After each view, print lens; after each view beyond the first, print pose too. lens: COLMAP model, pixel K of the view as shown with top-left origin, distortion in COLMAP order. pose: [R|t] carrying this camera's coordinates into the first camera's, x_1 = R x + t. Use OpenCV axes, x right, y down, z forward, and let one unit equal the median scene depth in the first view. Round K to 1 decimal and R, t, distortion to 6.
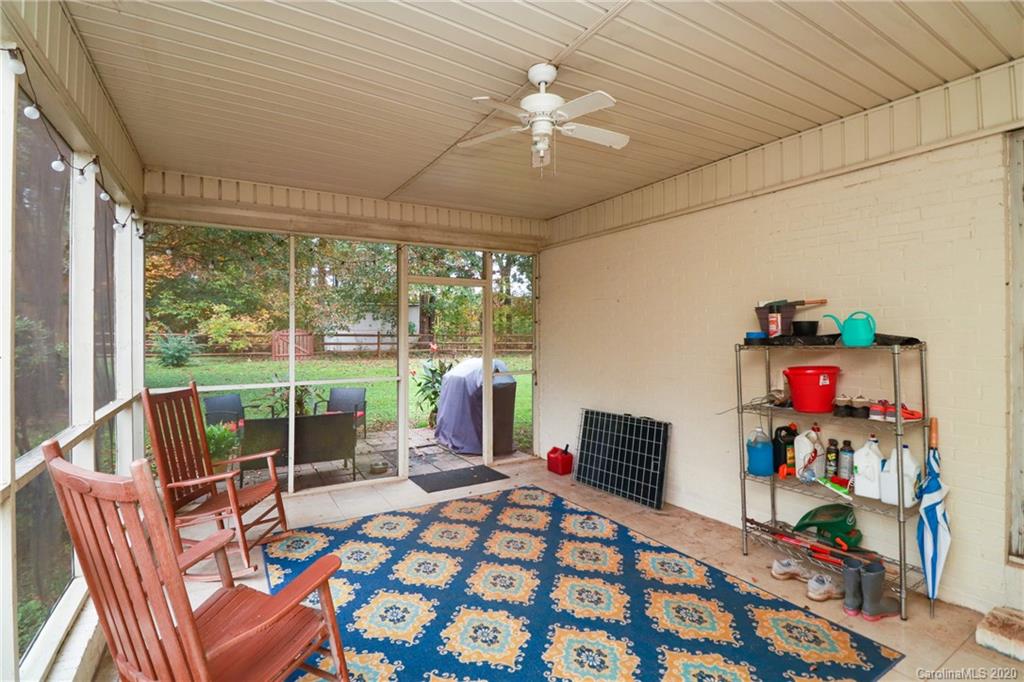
lens RADIAL K [[471.8, 0, 513.0], [0, 471.8, 335.0], [0, 0, 1]] dist [-0.011577, -0.006396]
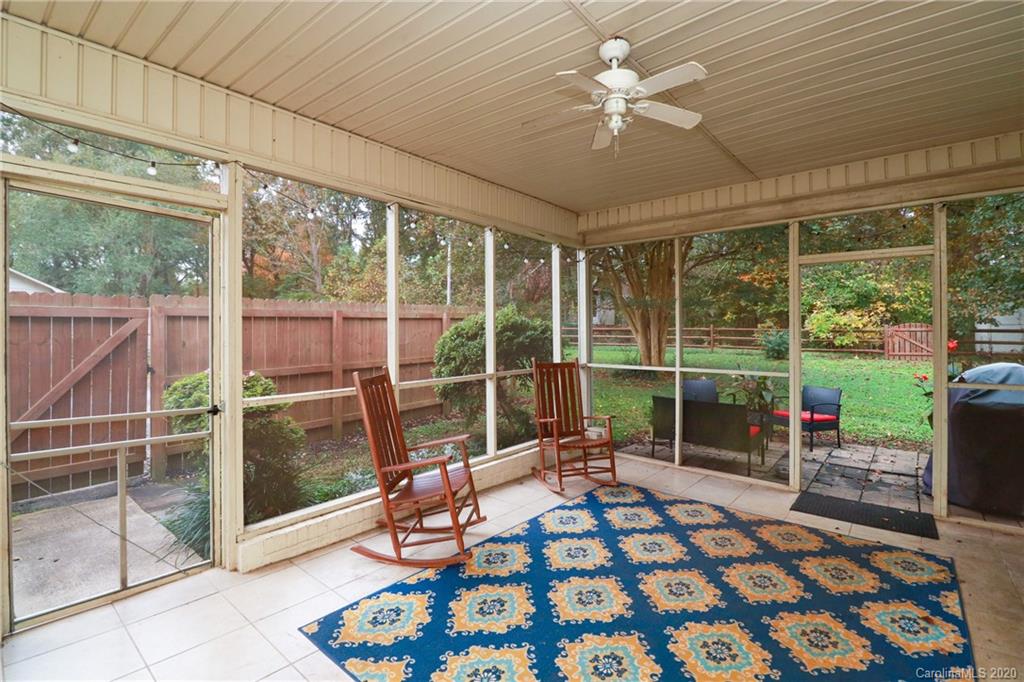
lens RADIAL K [[471.8, 0, 506.9], [0, 471.8, 333.5], [0, 0, 1]] dist [-0.011577, -0.006396]
pose [[0.321869, 0.007355, -0.946756, 0.460224], [-0.003626, 0.999972, 0.006536, 0.011836], [0.946777, 0.001329, 0.321886, 0.240536]]
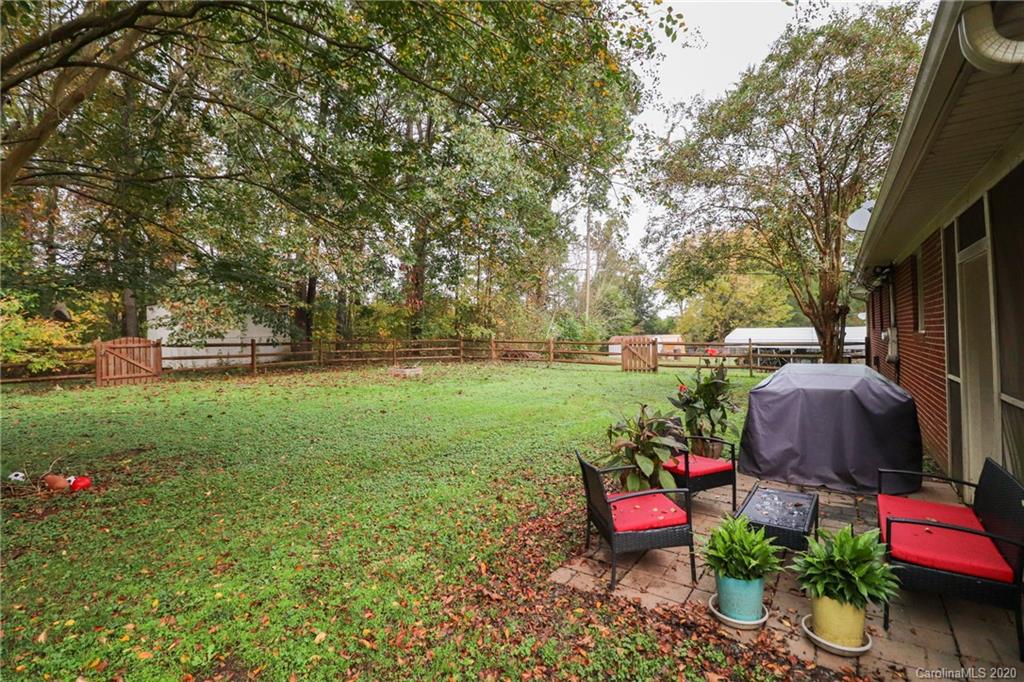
lens RADIAL K [[471.8, 0, 511.9], [0, 471.8, 333.8], [0, 0, 1]] dist [-0.011577, -0.006396]
pose [[0.909874, -0.019151, 0.414442, -1.302189], [0.026016, 0.999602, -0.010924, 0.014871], [-0.414068, 0.020721, 0.910010, 0.847322]]
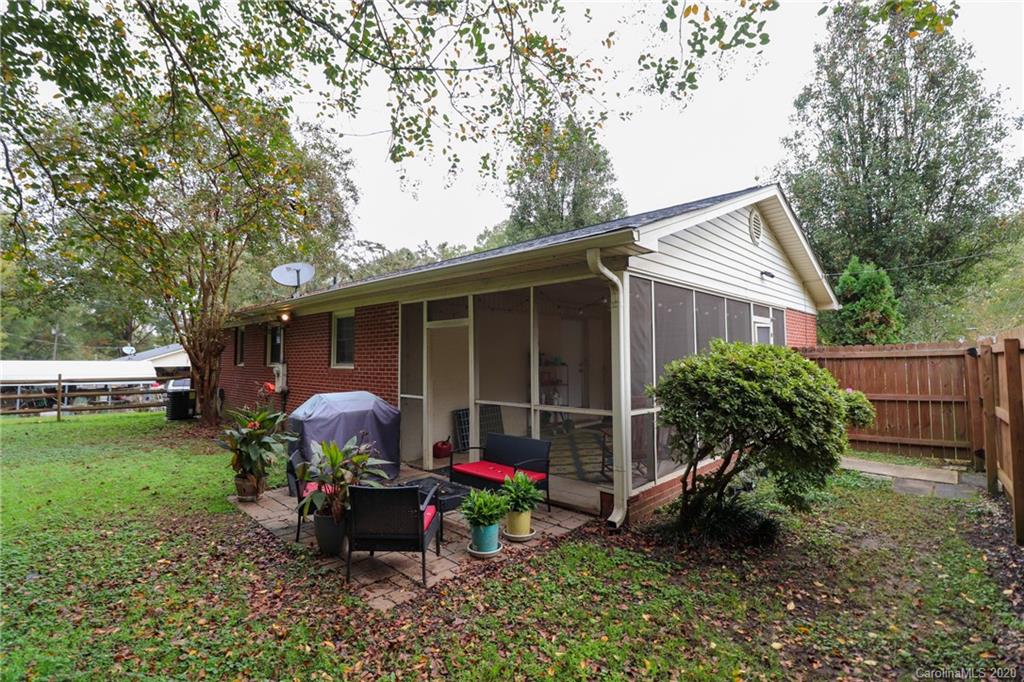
lens RADIAL K [[471.8, 0, 514.4], [0, 471.8, 344.1], [0, 0, 1]] dist [-0.011577, -0.006396]
pose [[-0.264638, 0.031050, 0.963848, -1.699571], [0.014910, 0.999494, -0.028105, -0.004768], [-0.964233, 0.006933, -0.264967, 1.439678]]
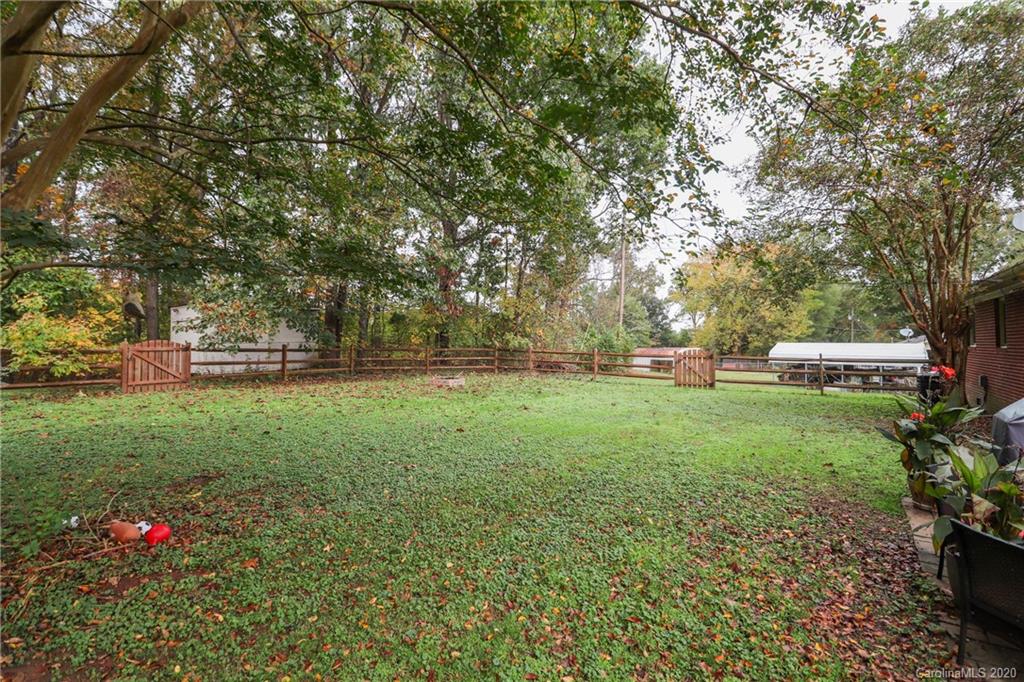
lens RADIAL K [[471.8, 0, 513.0], [0, 471.8, 332.0], [0, 0, 1]] dist [-0.011577, -0.006396]
pose [[0.911215, 0.008267, 0.411848, -1.561279], [0.007276, 0.999320, -0.036156, 0.007606], [-0.411867, 0.035943, 0.910535, 1.266818]]
